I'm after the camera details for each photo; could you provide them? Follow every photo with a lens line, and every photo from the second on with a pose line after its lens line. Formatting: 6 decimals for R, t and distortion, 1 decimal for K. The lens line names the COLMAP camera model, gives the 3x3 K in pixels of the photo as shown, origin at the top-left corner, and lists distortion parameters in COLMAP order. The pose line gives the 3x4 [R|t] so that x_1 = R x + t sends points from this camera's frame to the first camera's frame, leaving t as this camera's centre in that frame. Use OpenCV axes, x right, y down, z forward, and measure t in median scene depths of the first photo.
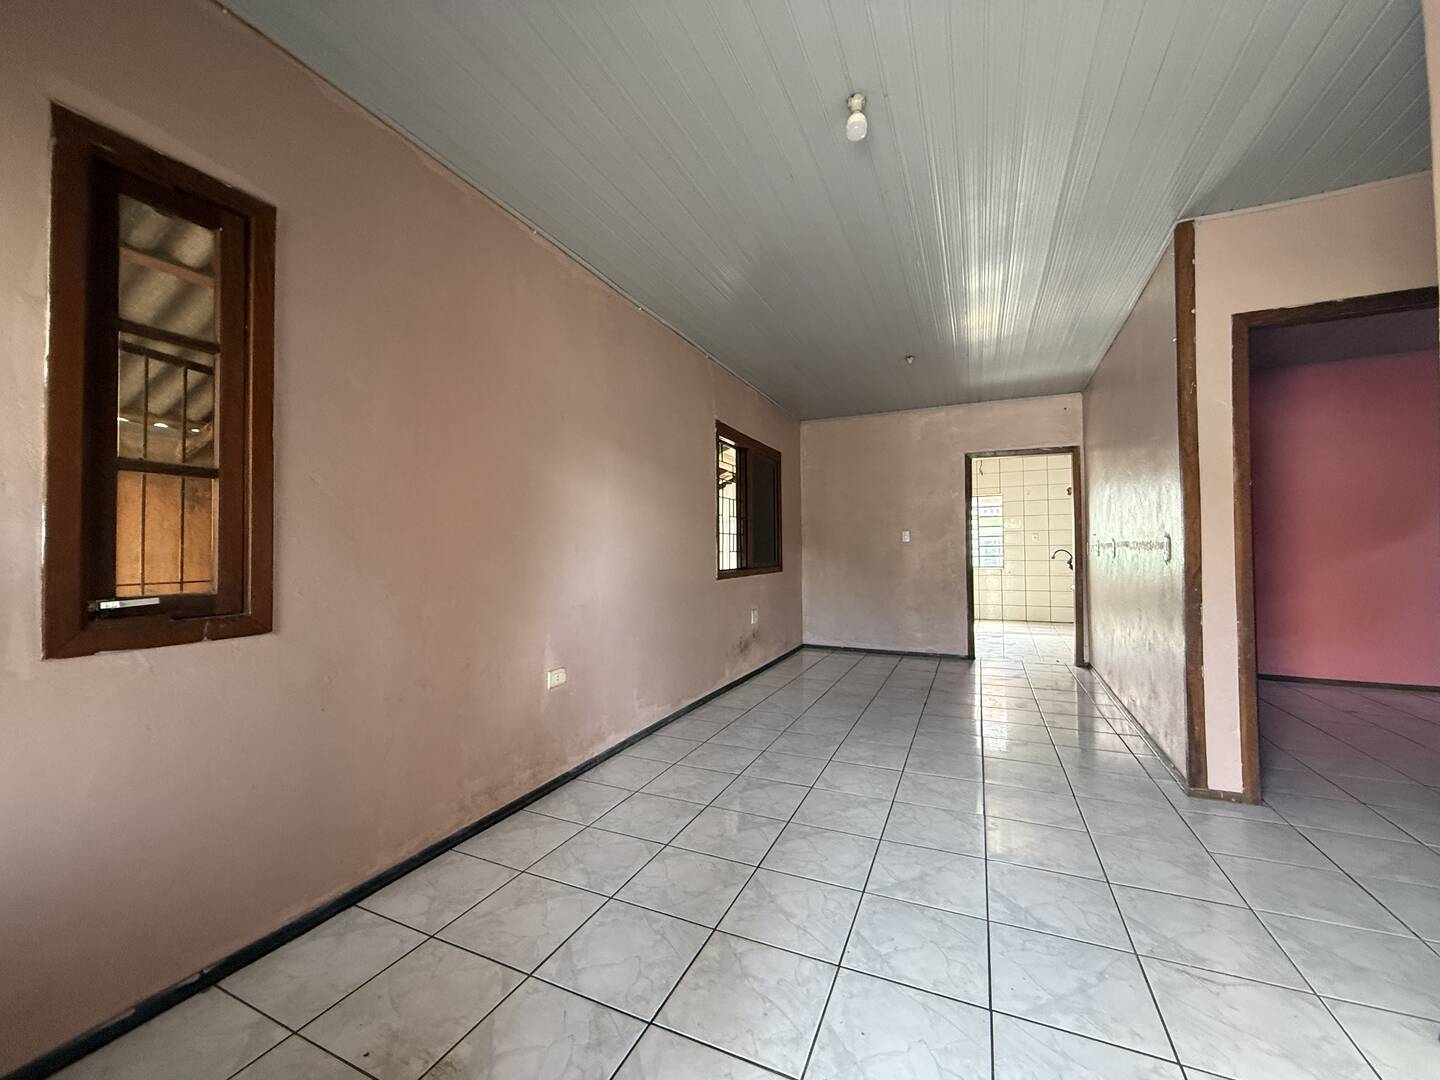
lens RADIAL K [[573.0, 0, 720.0], [0, 573.0, 540.0], [0, 0, 1]] dist [-0.001582, 0.000107]
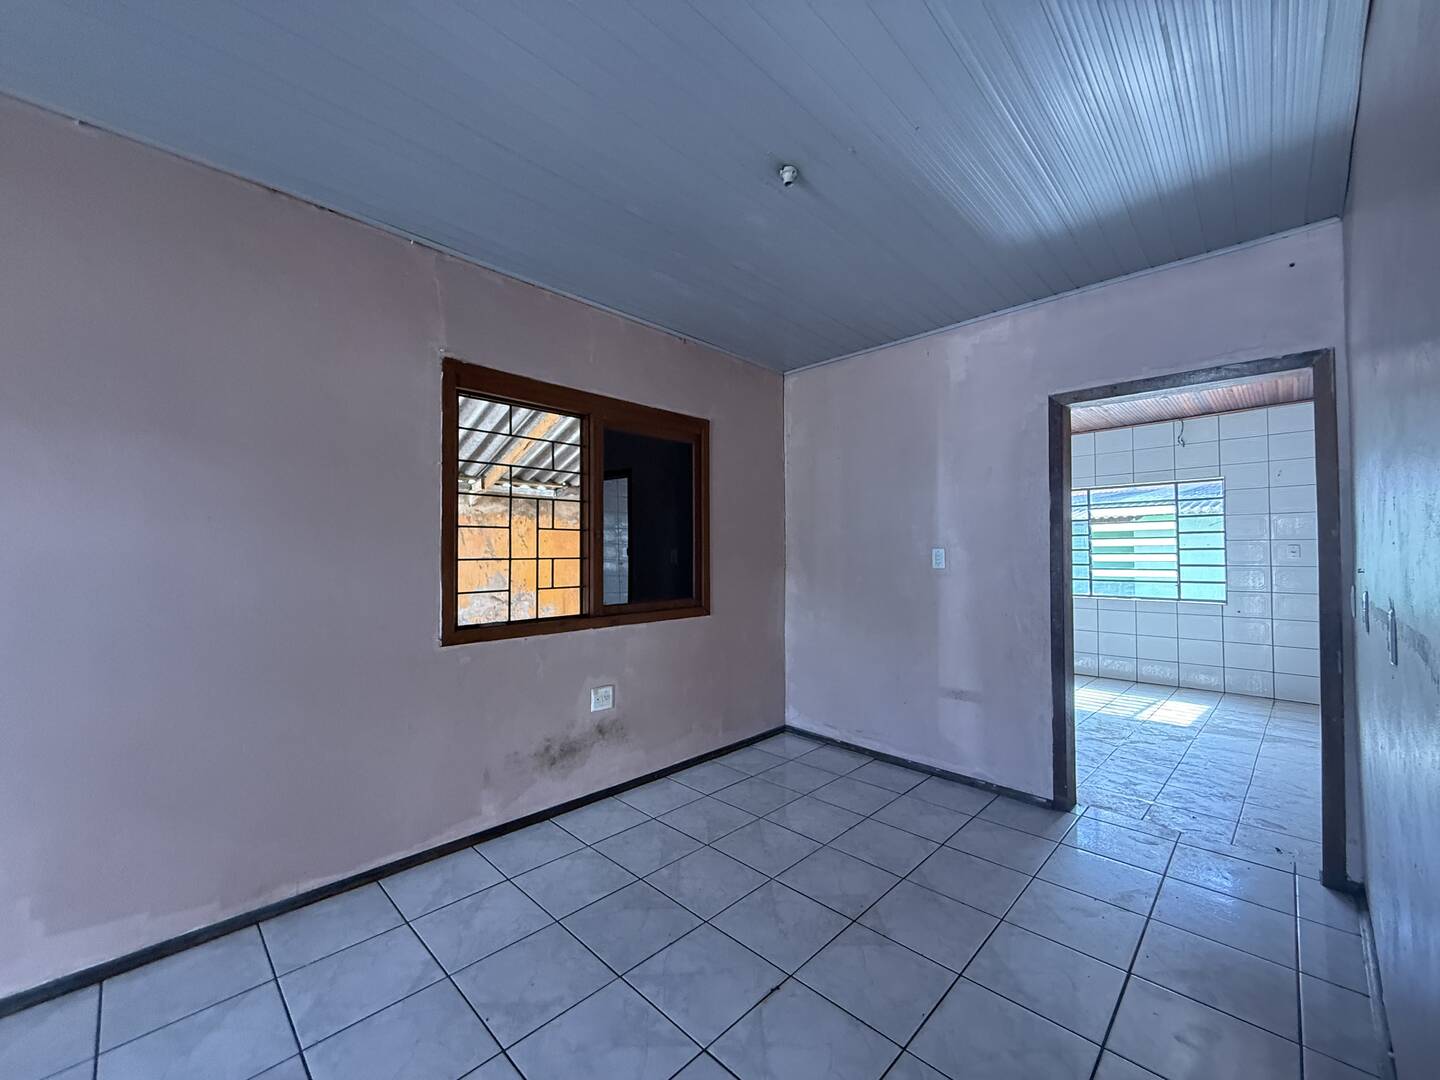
lens RADIAL K [[573.0, 0, 720.0], [0, 573.0, 540.0], [0, 0, 1]] dist [-0.001582, 0.000107]
pose [[0.940783, 0.000342, -0.339009, 0.341592], [-0.000126, 1.000000, 0.000659, -0.026141], [0.339009, -0.000577, 0.940783, 0.448988]]
